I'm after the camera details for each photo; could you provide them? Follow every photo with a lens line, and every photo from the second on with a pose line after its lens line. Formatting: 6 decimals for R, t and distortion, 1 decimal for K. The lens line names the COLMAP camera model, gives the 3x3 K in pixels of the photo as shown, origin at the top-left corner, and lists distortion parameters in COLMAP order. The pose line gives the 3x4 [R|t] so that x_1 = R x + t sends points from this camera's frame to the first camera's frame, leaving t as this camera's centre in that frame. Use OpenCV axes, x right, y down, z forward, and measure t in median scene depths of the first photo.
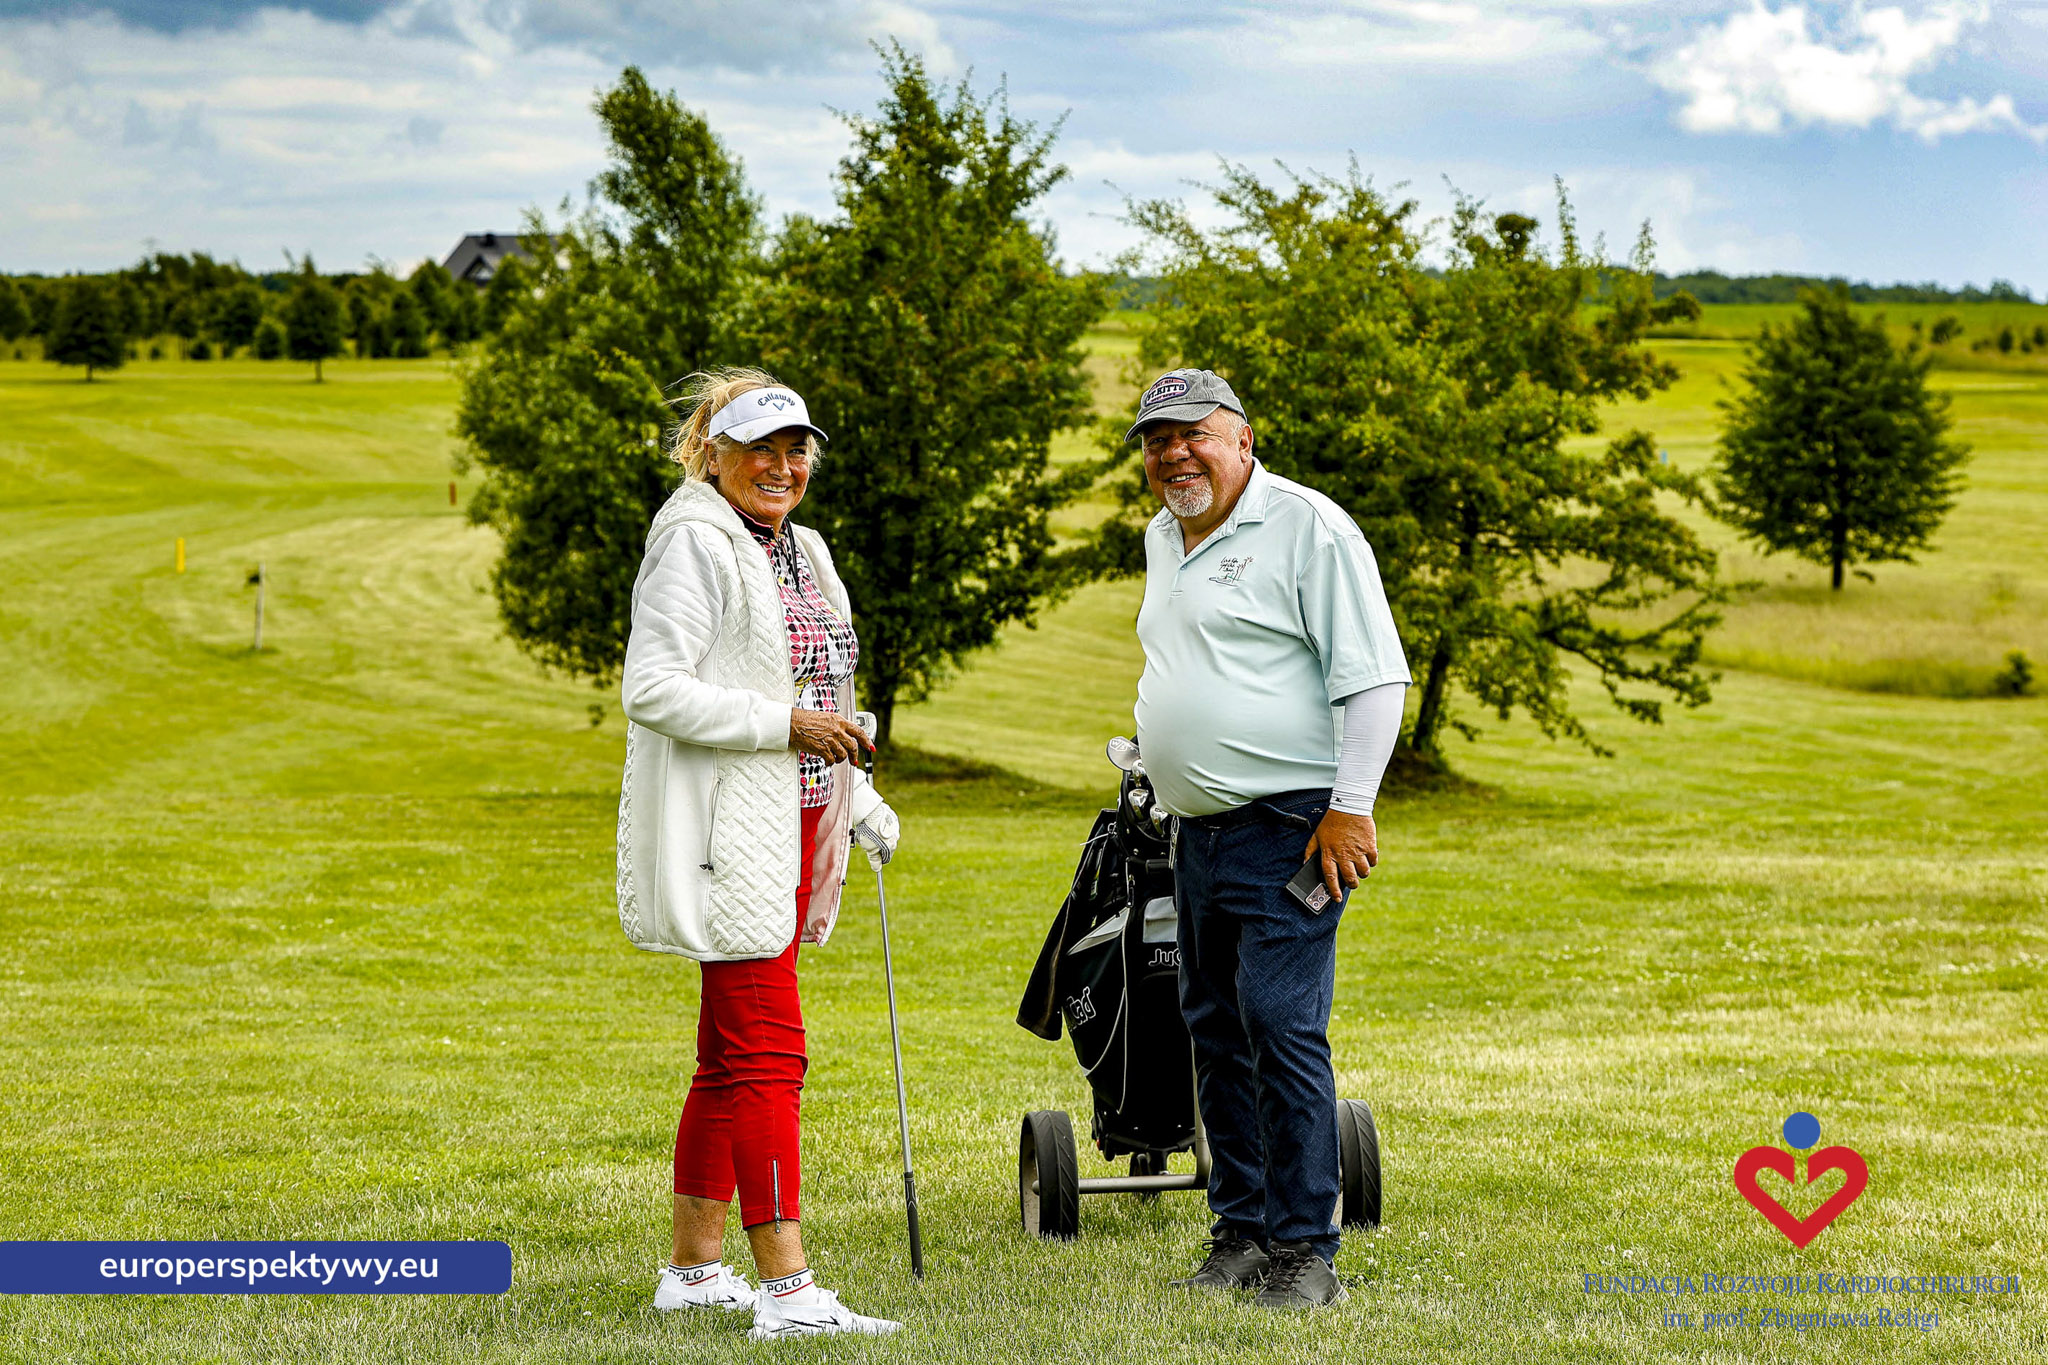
lens RADIAL K [[5320.8, 0, 1024.3], [0, 5320.8, 682.9], [0, 0, 1]] dist [-0.347860, 0.000000]
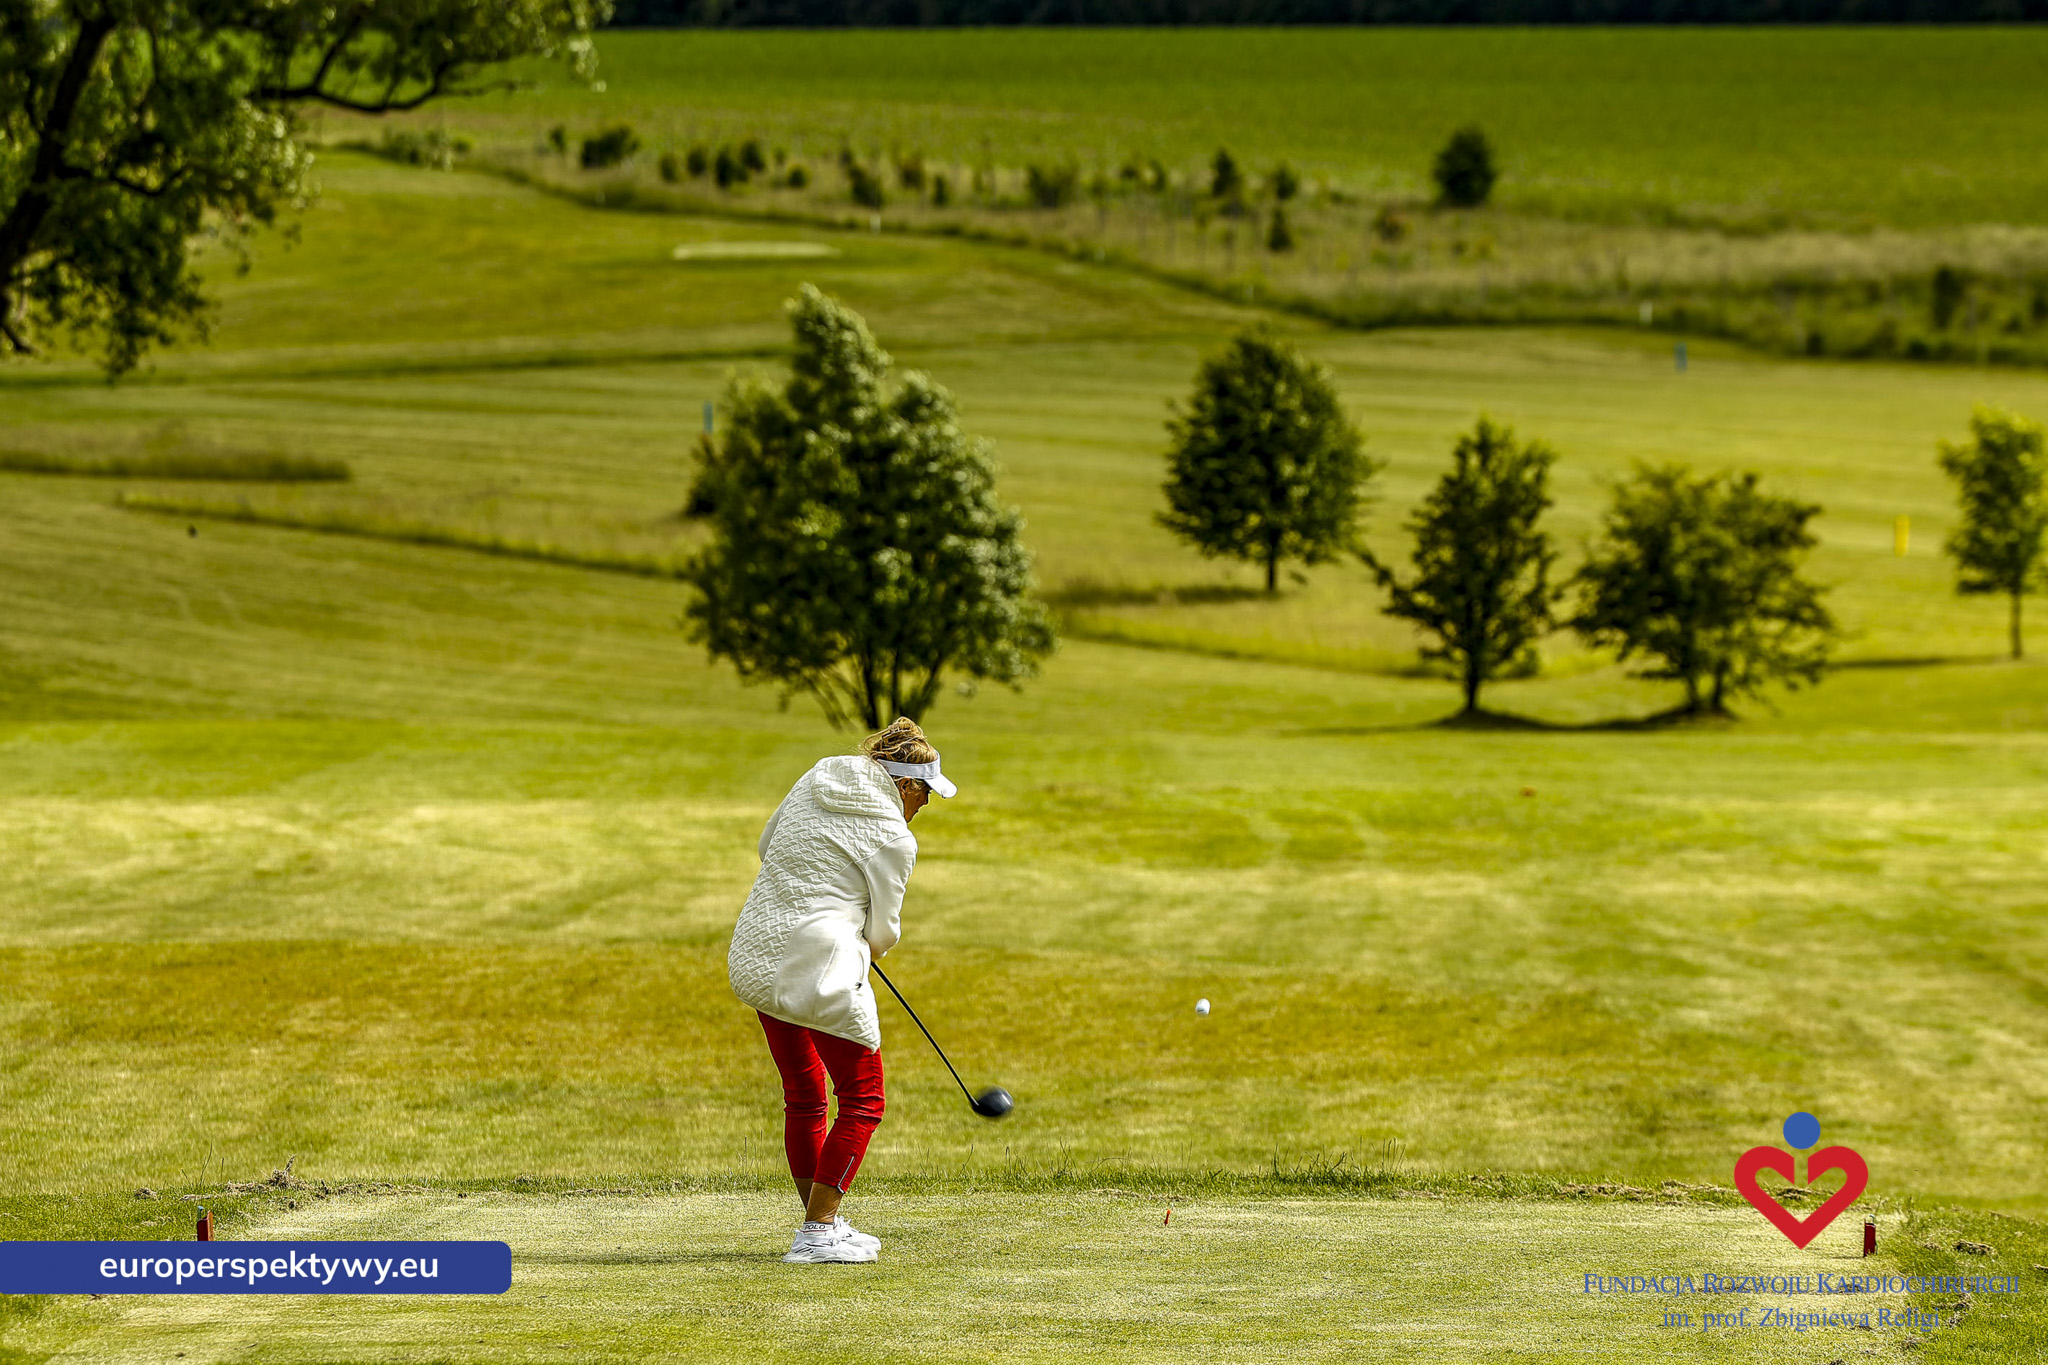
lens RADIAL K [[11858.7, 0, 1034.7], [0, 11858.7, 686.2], [0, 0, 1]] dist [0.281865, 0.000000]
pose [[0.959506, -0.010534, 0.281492, -0.612016], [0.009981, 0.999944, 0.003401, -0.005933], [-0.281512, -0.000454, 0.959557, -1.428904]]
